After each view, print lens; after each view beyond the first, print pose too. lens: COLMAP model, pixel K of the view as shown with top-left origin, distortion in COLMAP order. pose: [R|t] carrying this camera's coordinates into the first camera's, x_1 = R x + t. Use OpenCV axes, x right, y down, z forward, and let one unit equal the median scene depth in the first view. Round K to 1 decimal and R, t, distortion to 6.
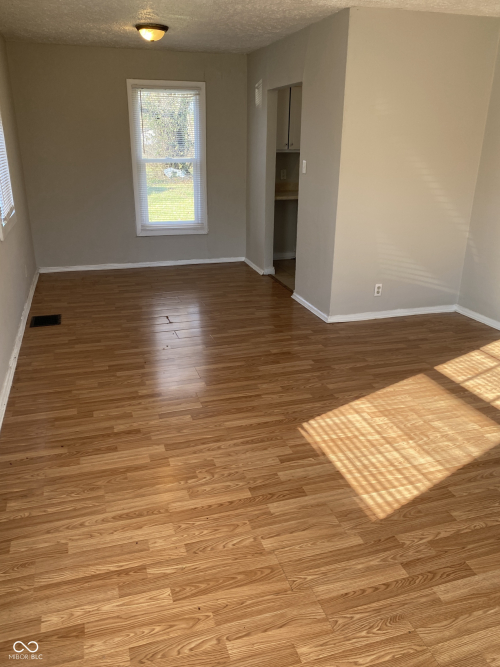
lens RADIAL K [[529.5, 0, 248.6], [0, 529.5, 331.5], [0, 0, 1]] dist [0.061538, -0.074231]
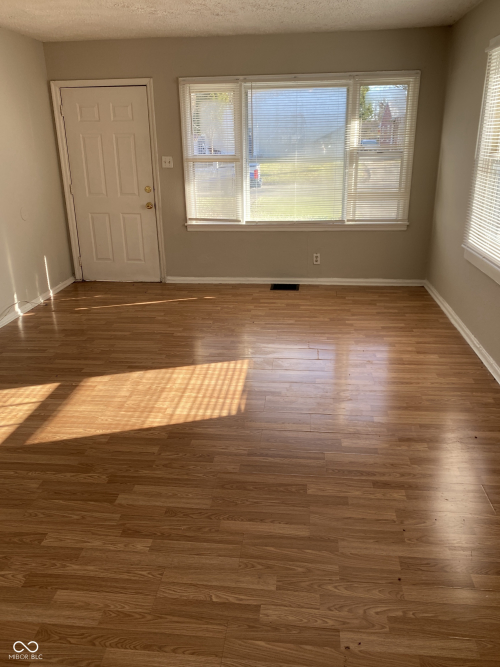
lens RADIAL K [[529.5, 0, 248.2], [0, 529.5, 330.7], [0, 0, 1]] dist [0.061538, -0.074231]
pose [[-0.916071, -0.129450, 0.379547, -0.236725], [0.144248, 0.776744, 0.613076, -0.471799], [-0.374174, 0.616370, -0.692879, 1.318594]]
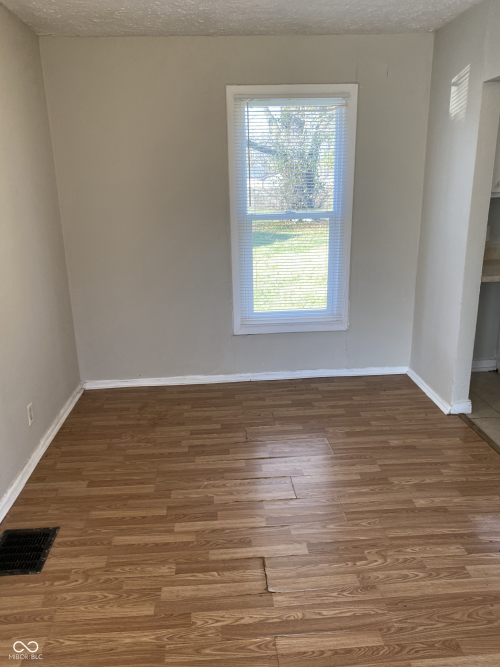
lens RADIAL K [[529.5, 0, 246.4], [0, 529.5, 334.8], [0, 0, 1]] dist [0.061538, -0.074231]
pose [[0.972499, 0.035798, -0.230139, -0.092765], [-0.050484, 0.997025, -0.058244, -0.256019], [0.227369, 0.068260, 0.971413, 0.711768]]
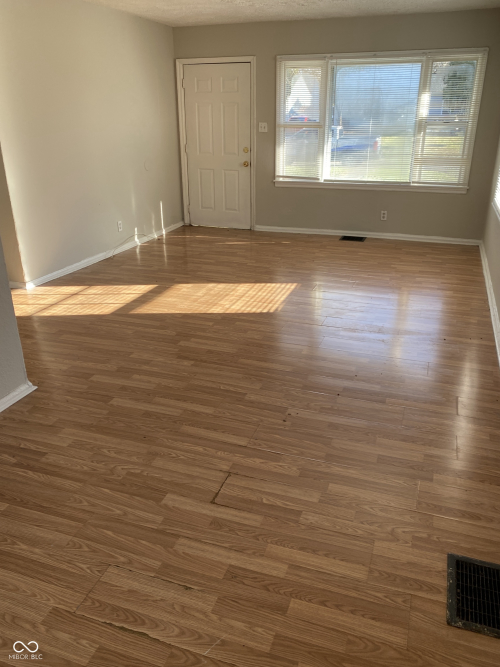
lens RADIAL K [[529.5, 0, 252.5], [0, 529.5, 331.7], [0, 0, 1]] dist [0.061538, -0.074231]
pose [[-0.800779, -0.234466, 0.551162, -0.526503], [0.198691, 0.764106, 0.613730, -0.539545], [-0.565045, 0.600973, -0.565293, 1.527338]]
